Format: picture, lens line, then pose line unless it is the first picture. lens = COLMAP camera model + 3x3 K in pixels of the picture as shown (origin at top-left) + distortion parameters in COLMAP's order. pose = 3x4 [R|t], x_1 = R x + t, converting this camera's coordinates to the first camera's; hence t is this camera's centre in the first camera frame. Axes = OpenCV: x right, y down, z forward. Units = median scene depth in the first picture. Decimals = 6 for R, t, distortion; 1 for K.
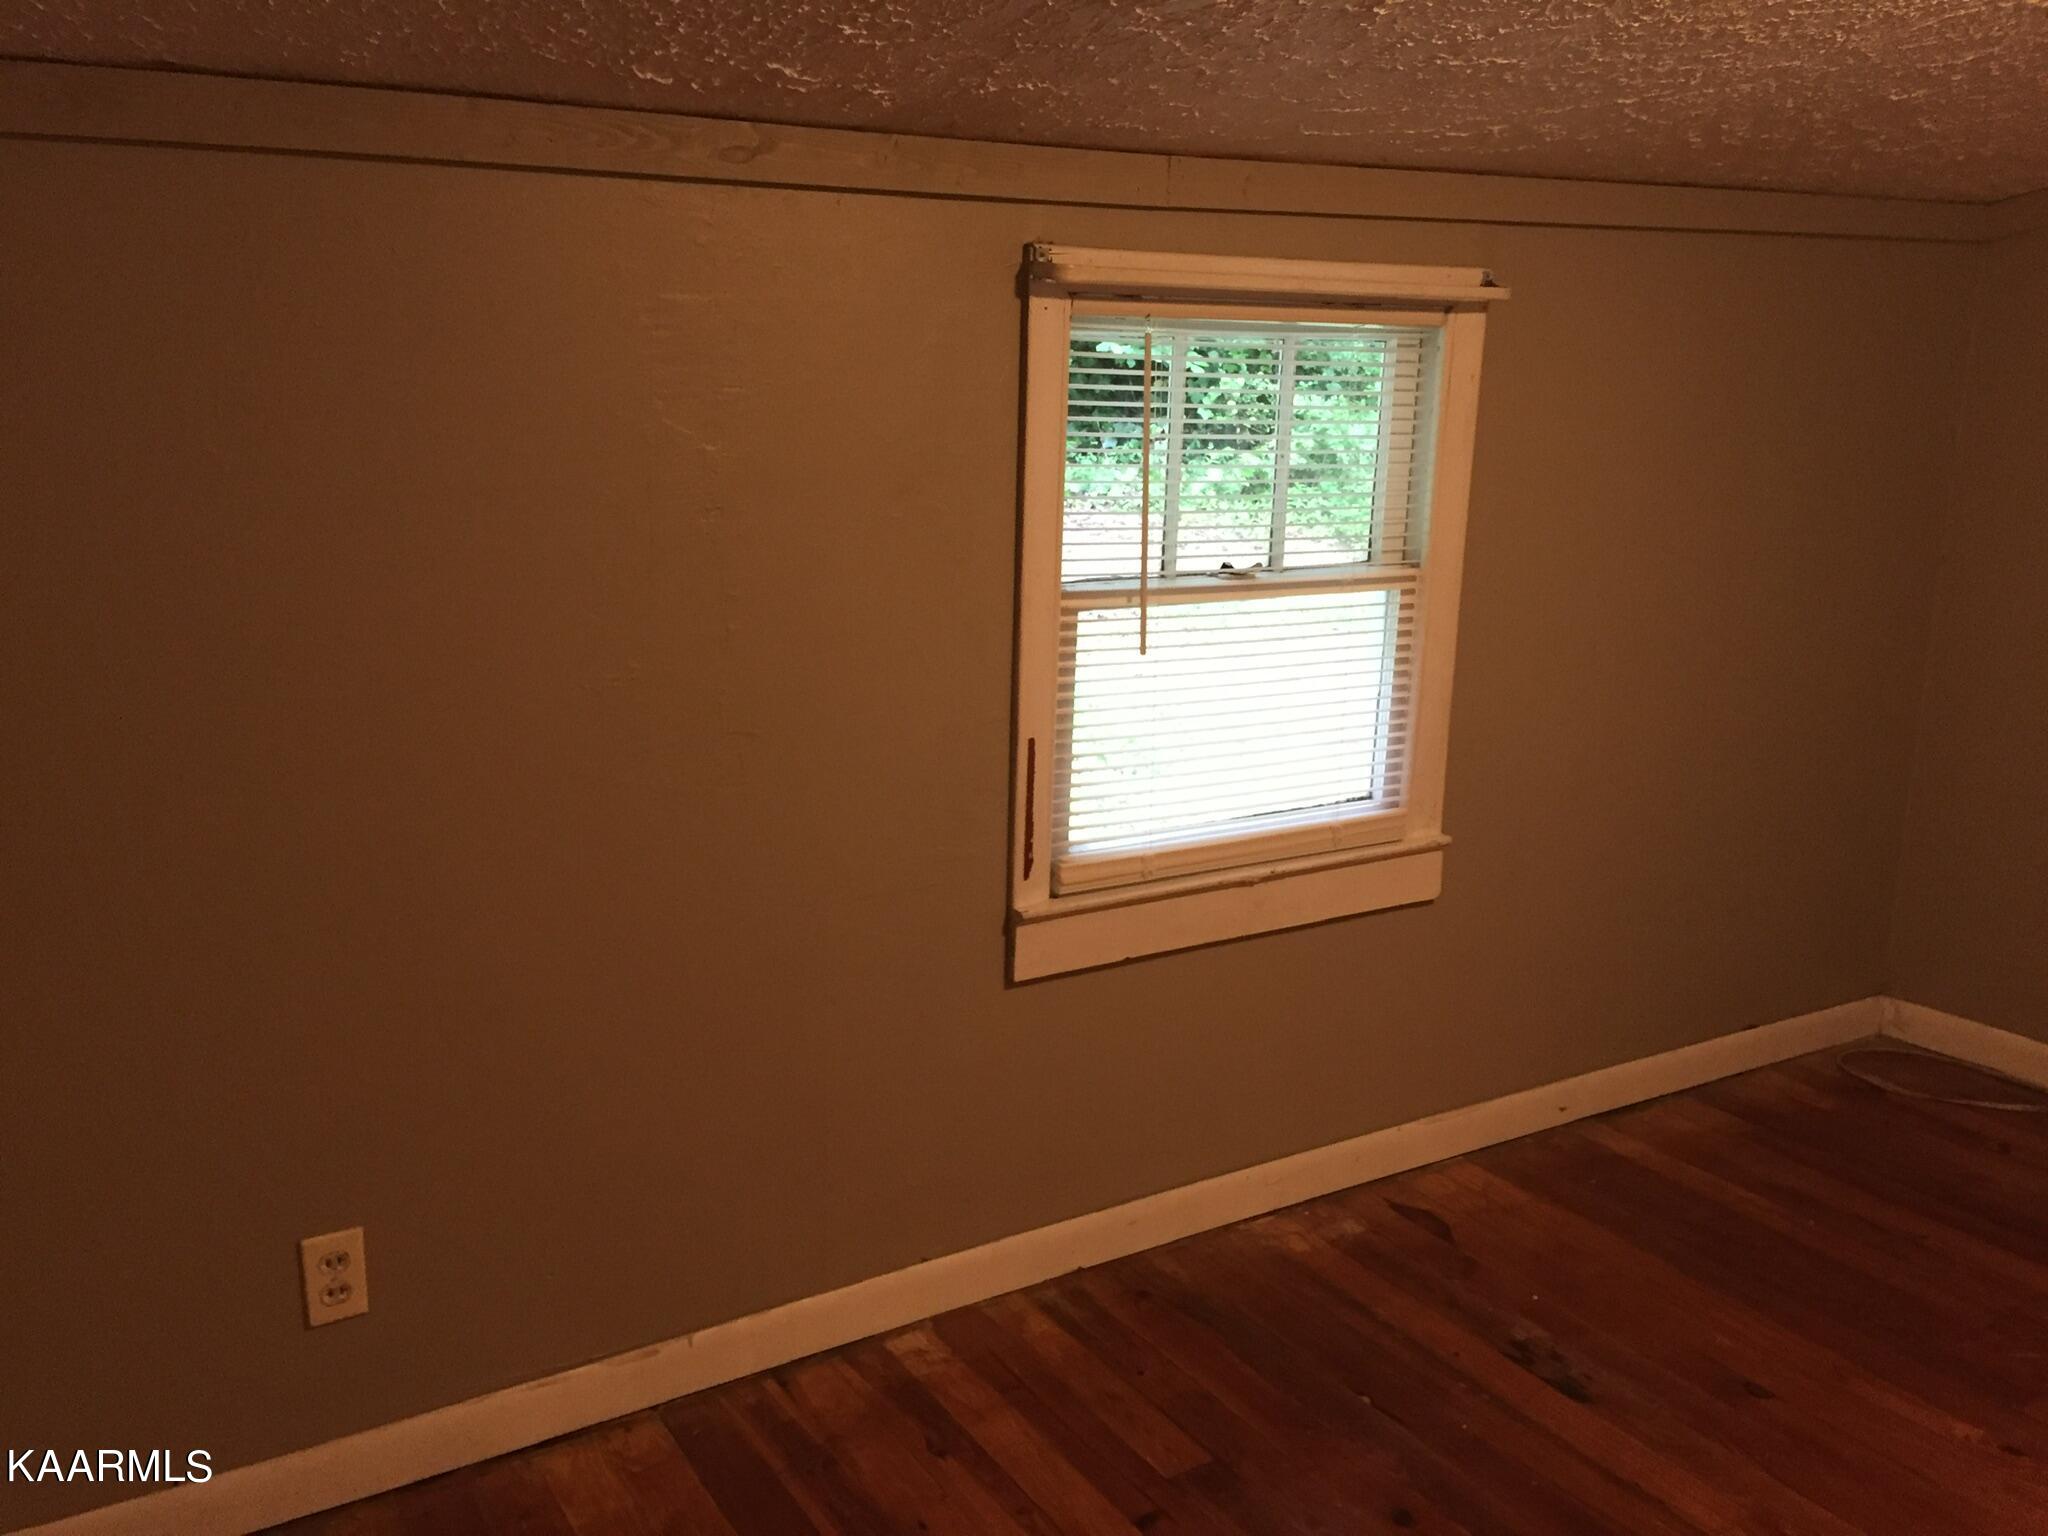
lens RADIAL K [[1748.2, 0, 1037.9], [0, 1748.2, 752.6], [0, 0, 1]] dist [0.093254, -0.112753]
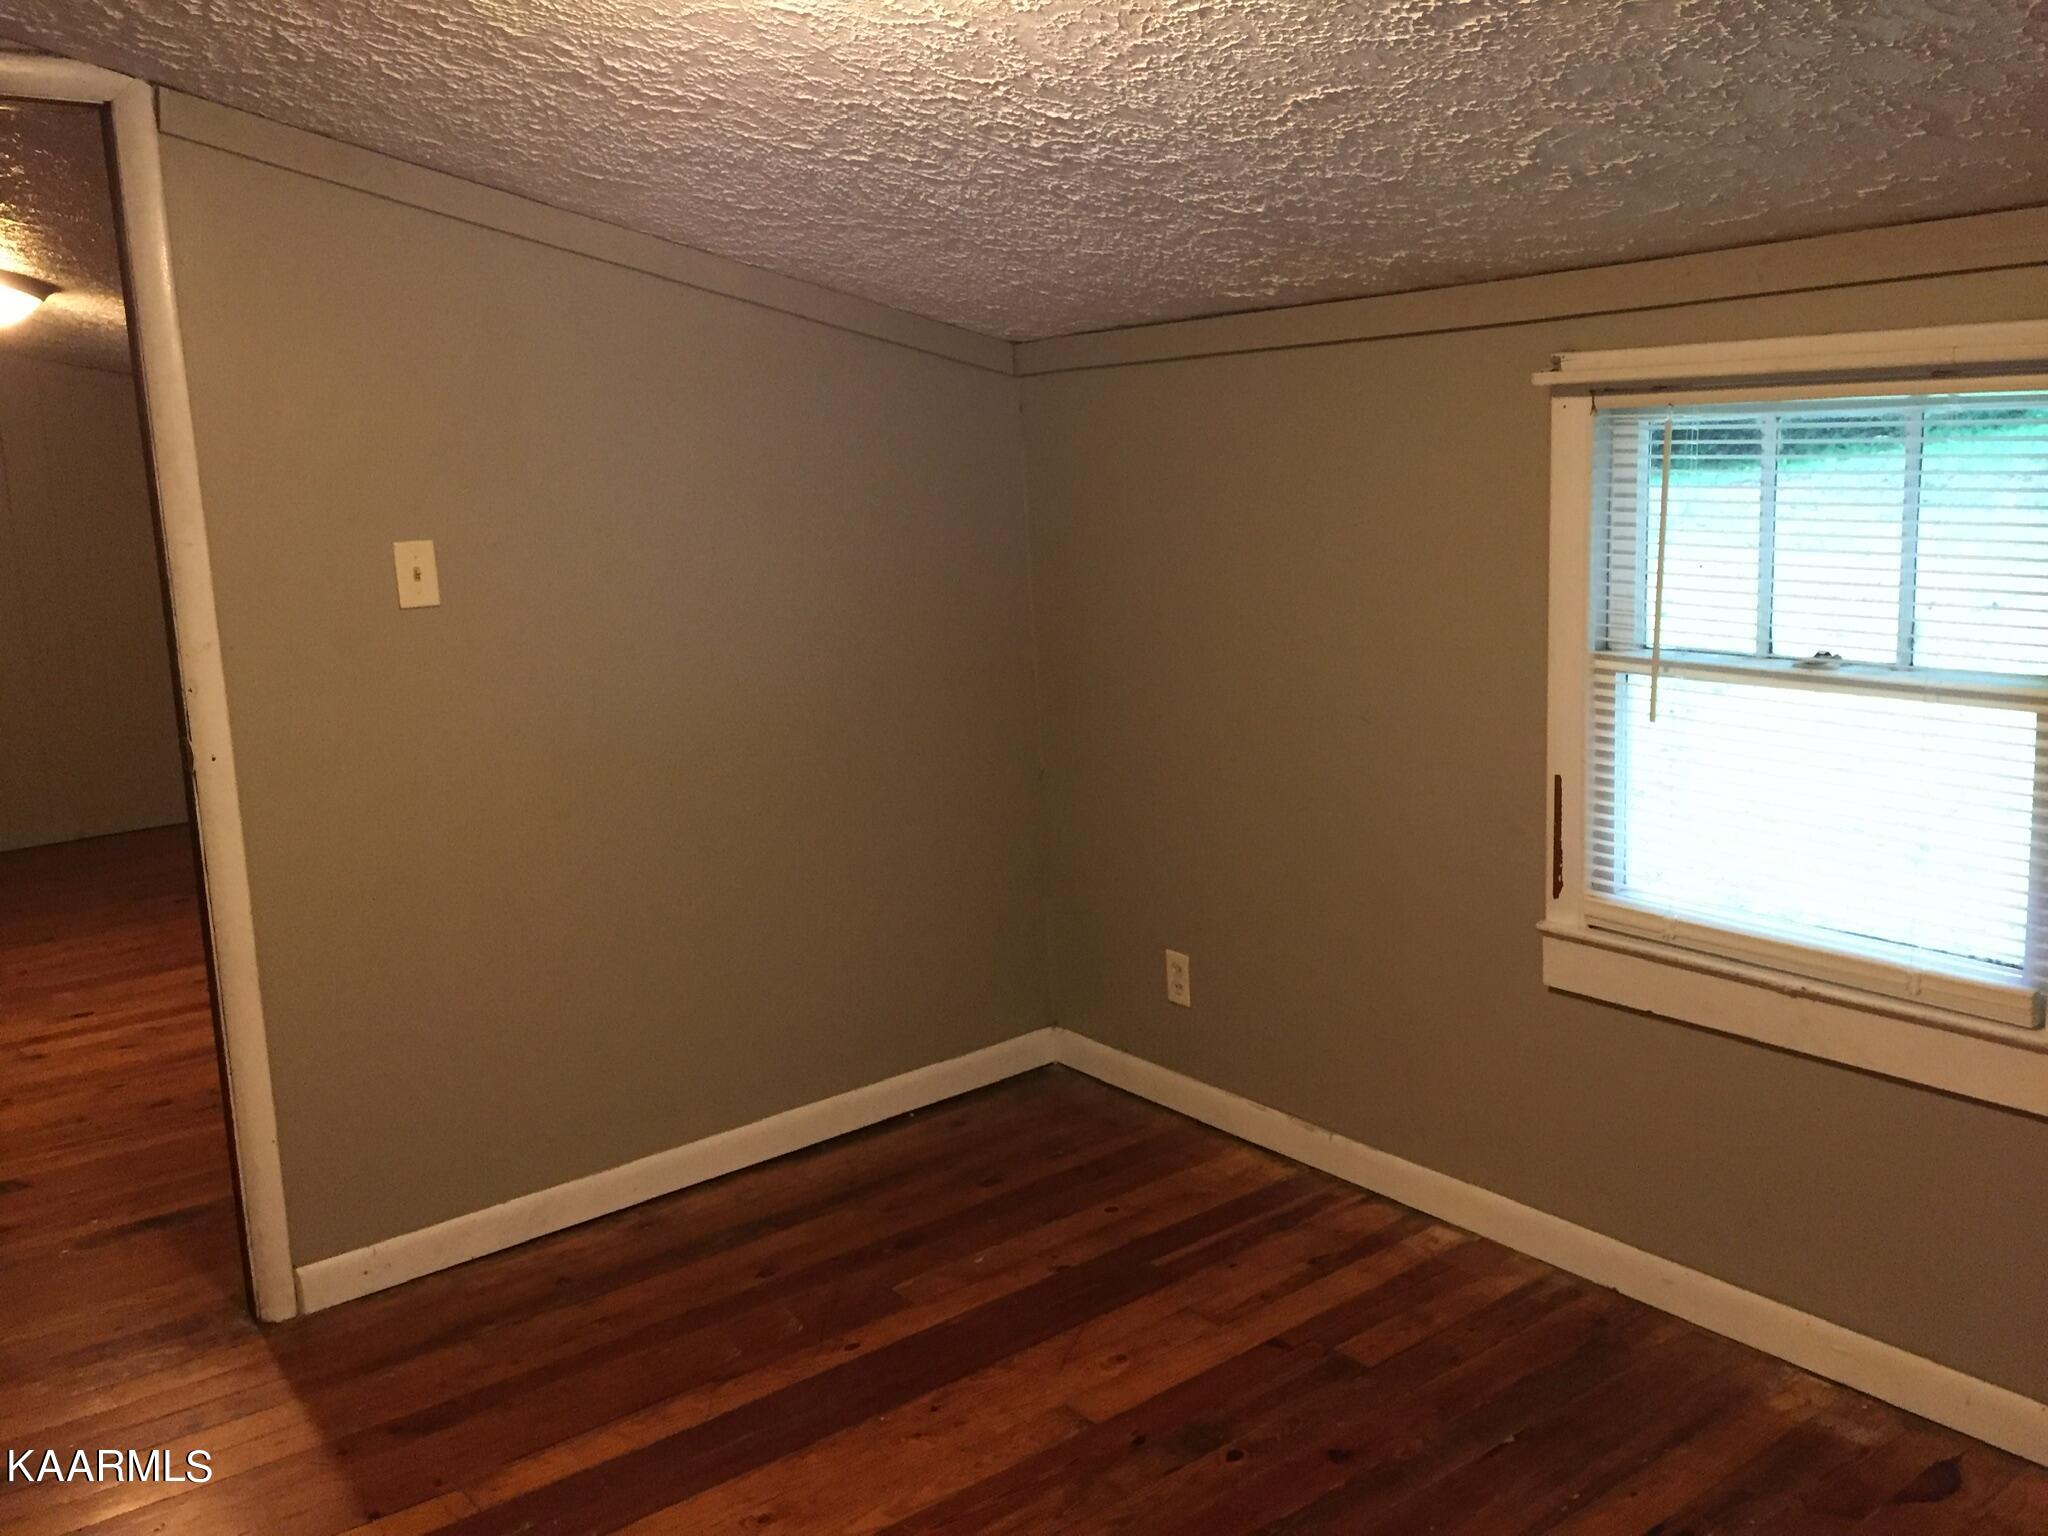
lens RADIAL K [[1748.2, 0, 1043.6], [0, 1748.2, 764.5], [0, 0, 1]] dist [0.093254, -0.112753]
pose [[0.101699, 0.159499, -0.981946, 1.078198], [-0.182869, 0.973241, 0.139146, -0.112256], [0.977863, 0.165416, 0.128145, 0.510740]]
